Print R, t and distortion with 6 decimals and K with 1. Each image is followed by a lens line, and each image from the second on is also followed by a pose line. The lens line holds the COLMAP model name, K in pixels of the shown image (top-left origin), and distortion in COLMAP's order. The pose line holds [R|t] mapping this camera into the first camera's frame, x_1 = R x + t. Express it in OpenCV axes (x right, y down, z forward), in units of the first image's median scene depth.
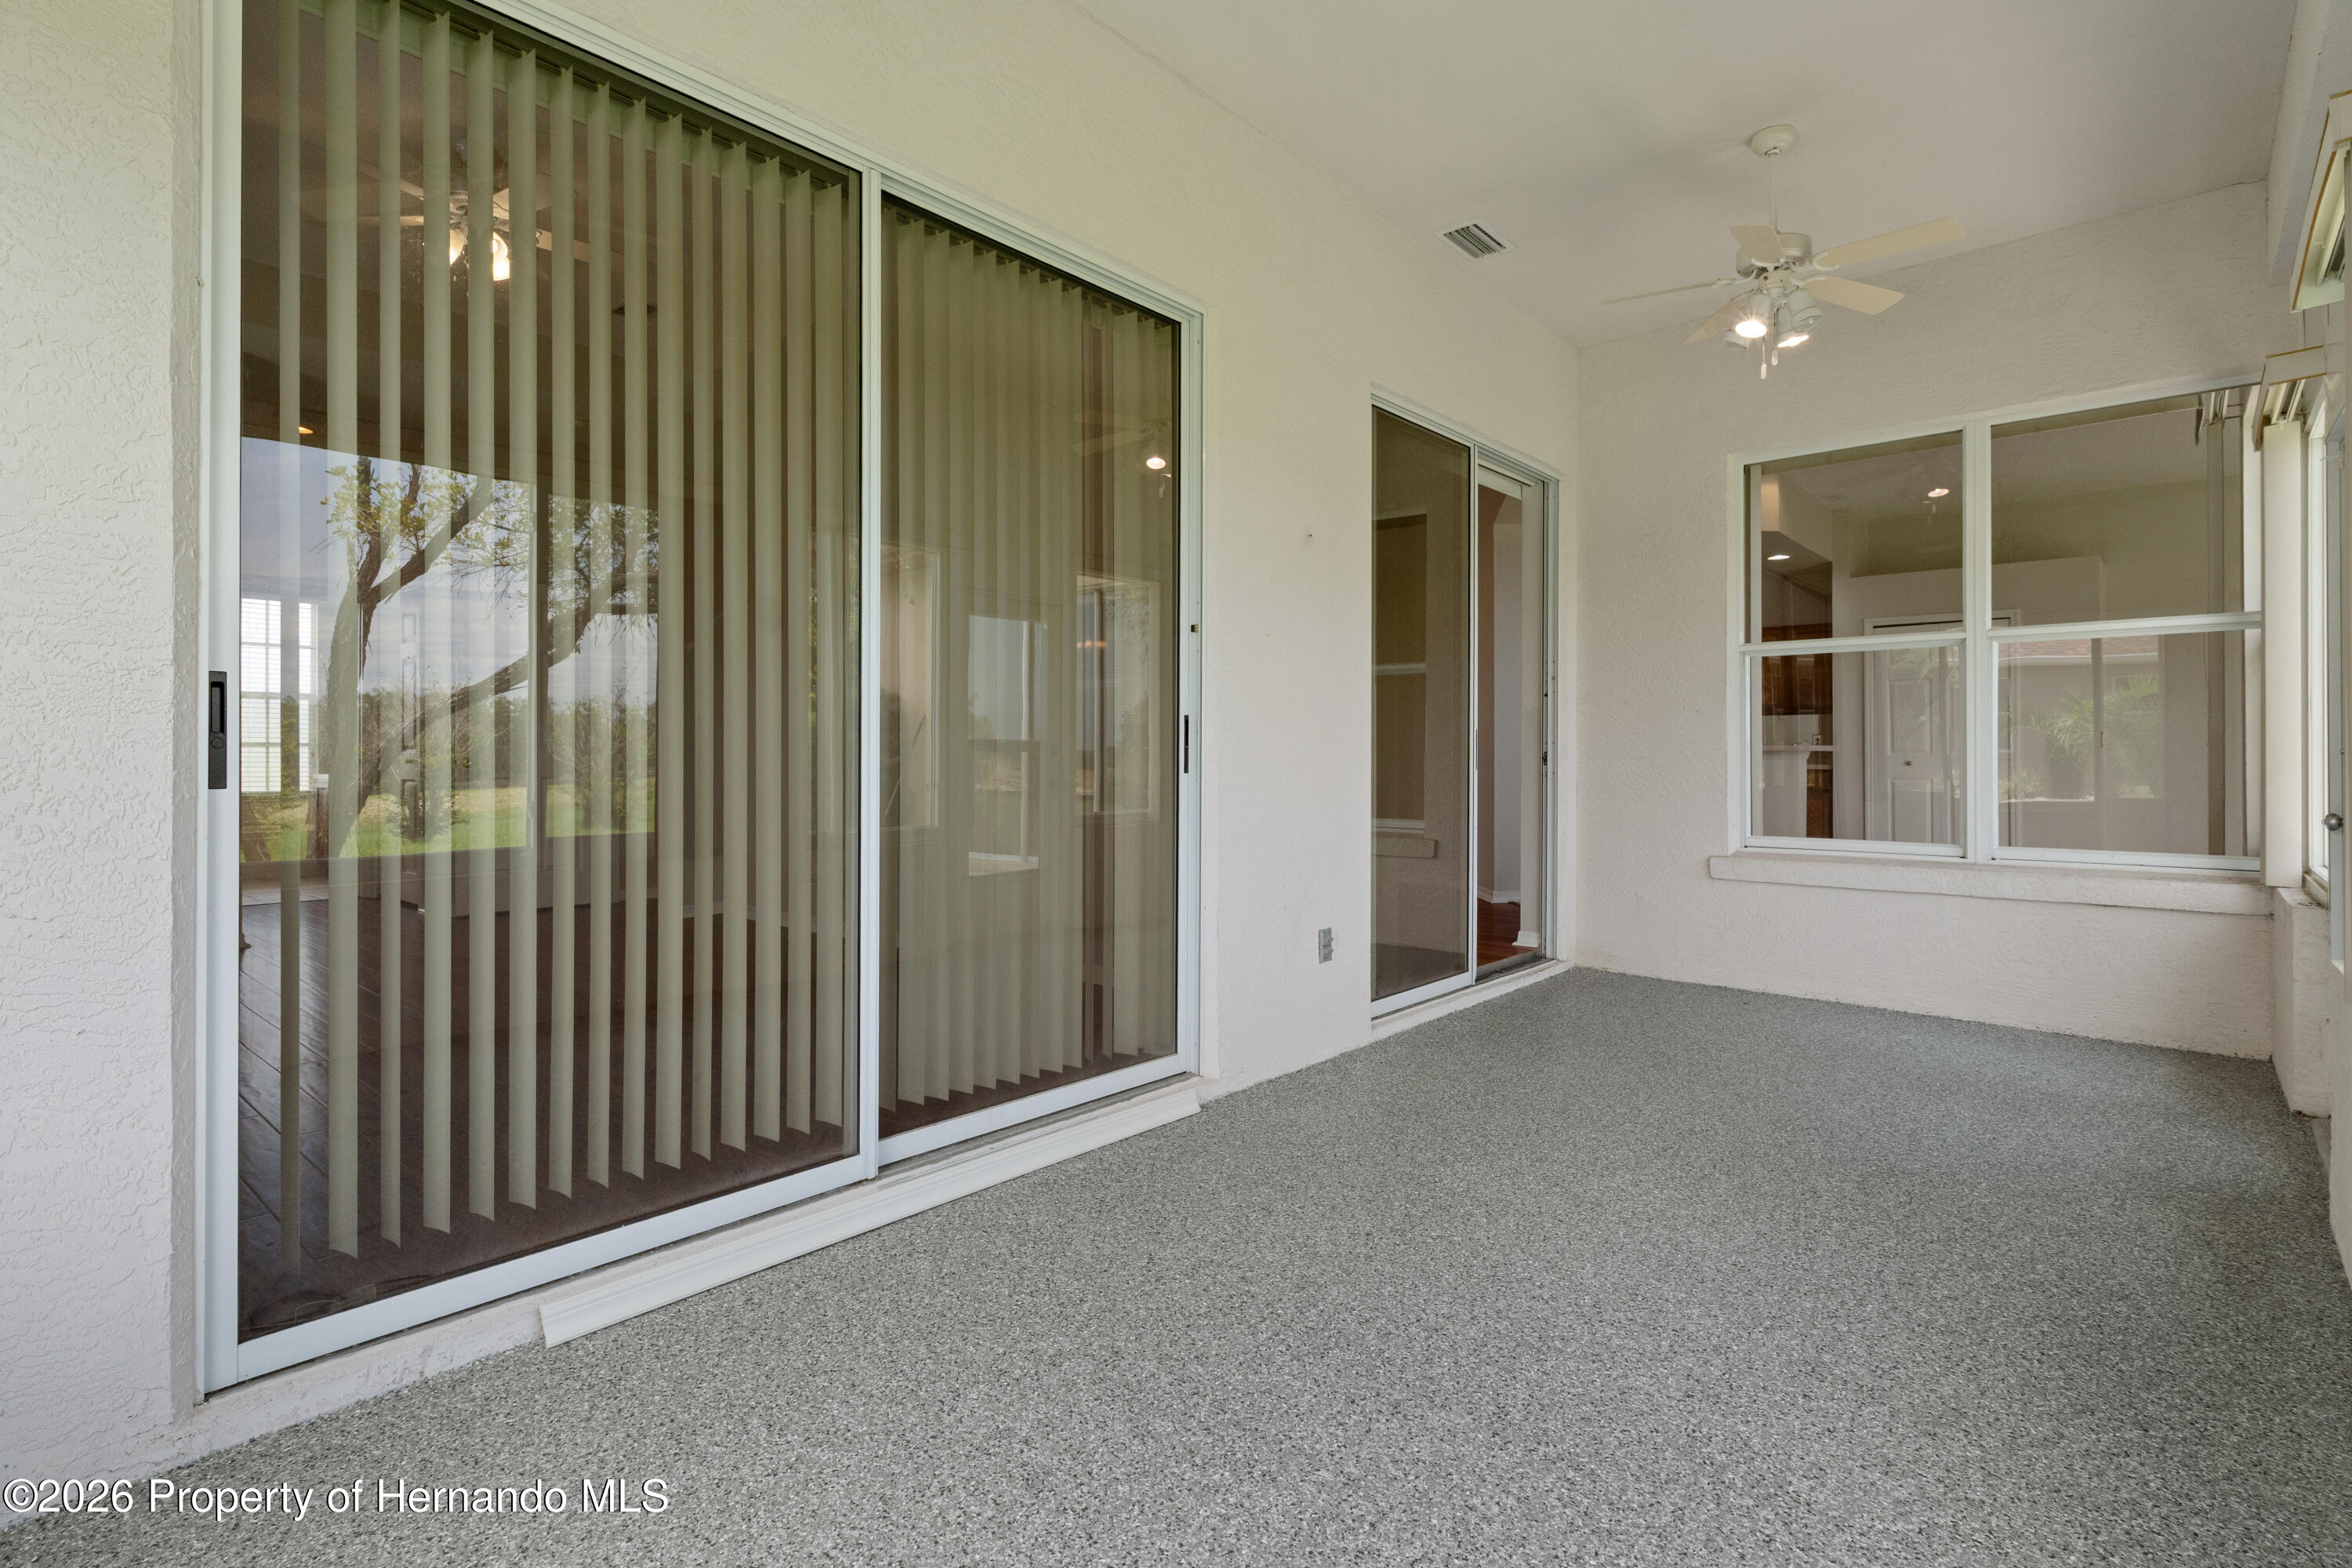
lens RADIAL K [[1146.6, 0, 1176.0], [0, 1146.6, 766.7], [0, 0, 1]] dist [0.003003, -0.000860]
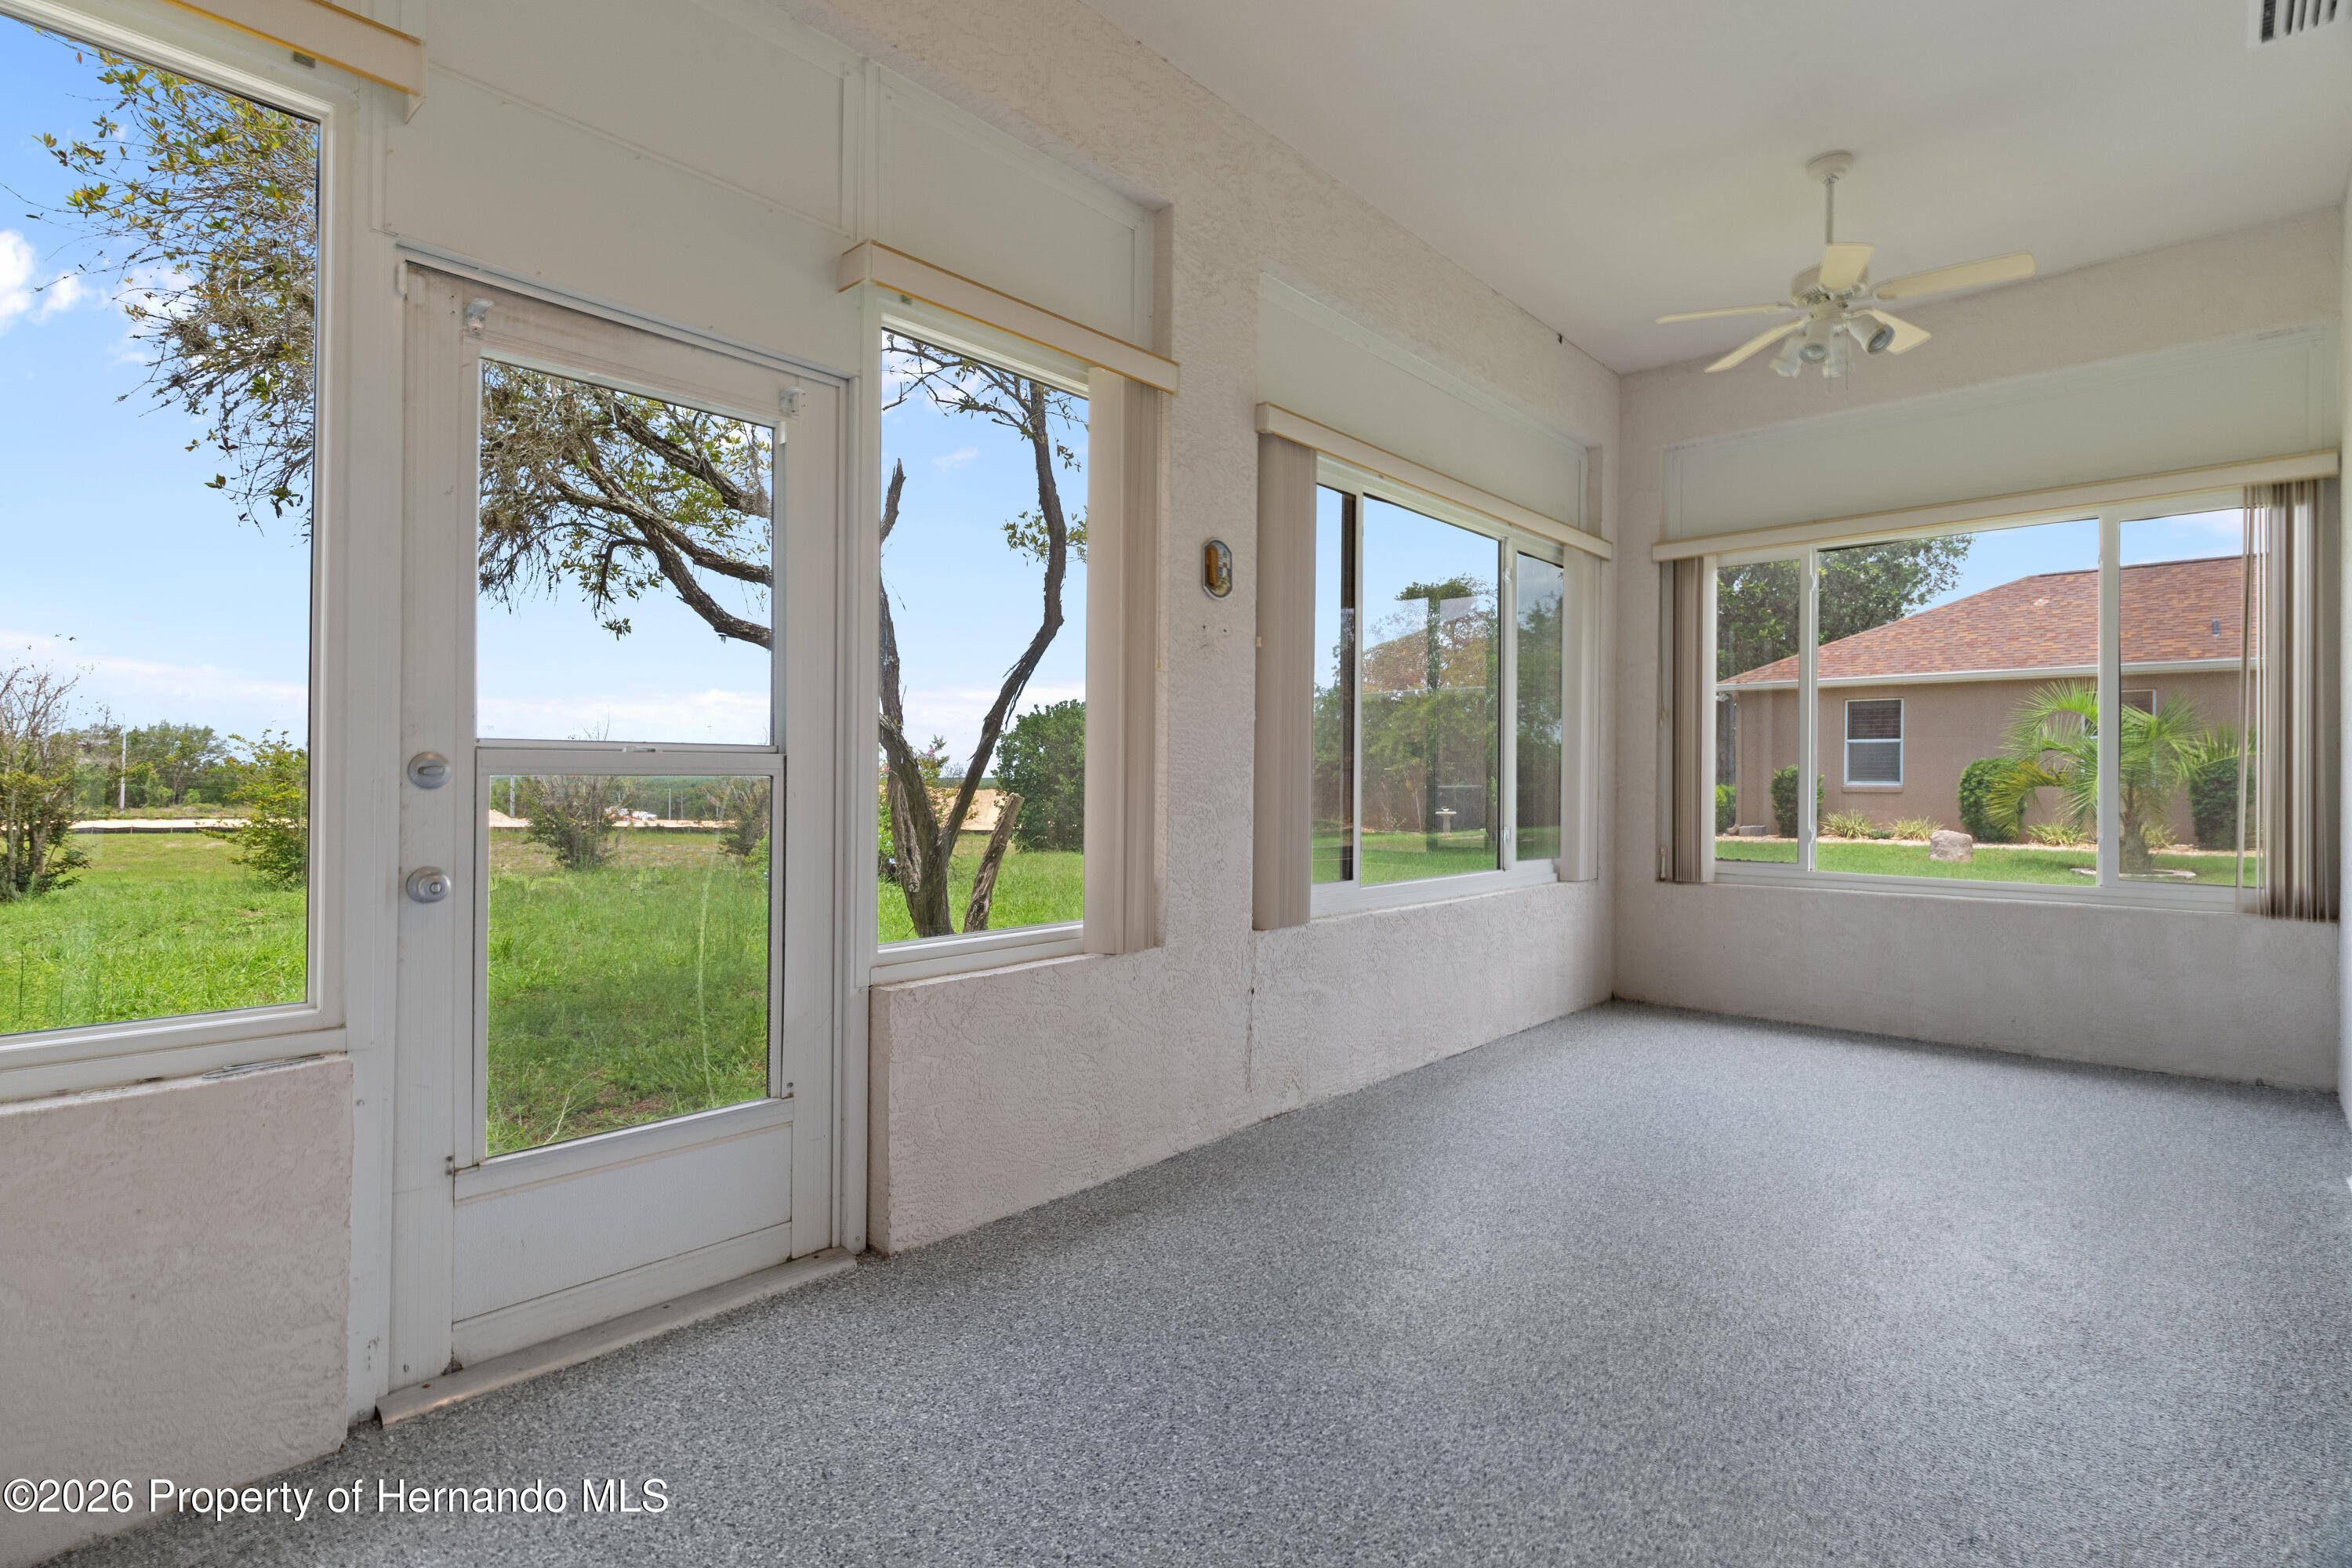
lens RADIAL K [[1146.6, 0, 1176.0], [0, 1146.6, 766.7], [0, 0, 1]] dist [0.003003, -0.000860]
pose [[-0.999777, -0.009162, 0.019041, 0.823851], [-0.009217, 0.999954, -0.002800, -0.020171], [-0.019014, -0.002975, -0.999815, 2.154324]]
